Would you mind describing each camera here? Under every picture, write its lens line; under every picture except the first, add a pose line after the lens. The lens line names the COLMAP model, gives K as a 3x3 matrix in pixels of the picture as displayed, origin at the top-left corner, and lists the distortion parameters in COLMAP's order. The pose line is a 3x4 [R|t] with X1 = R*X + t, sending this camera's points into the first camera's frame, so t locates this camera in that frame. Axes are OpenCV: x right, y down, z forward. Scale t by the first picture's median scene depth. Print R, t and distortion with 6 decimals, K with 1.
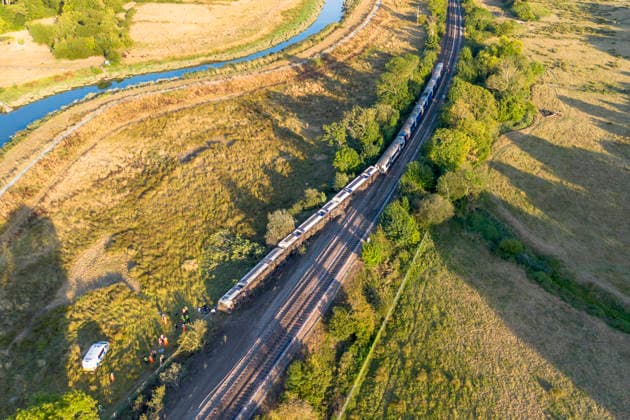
lens RADIAL K [[497.6, 0, 315.0], [0, 497.6, 210.0], [0, 0, 1]] dist [0.029230, -0.003538]
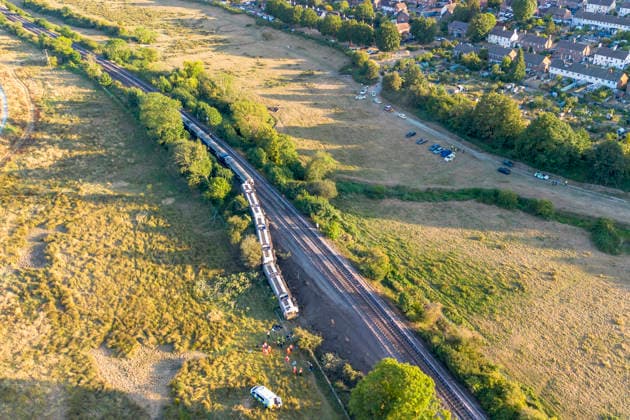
lens RADIAL K [[497.6, 0, 315.0], [0, 497.6, 210.0], [0, 0, 1]] dist [0.029230, -0.003538]
pose [[0.665456, -0.403376, 0.628057, -0.656662], [0.419159, 0.898158, 0.132733, -0.141886], [-0.617636, 0.174927, 0.766764, -0.015299]]
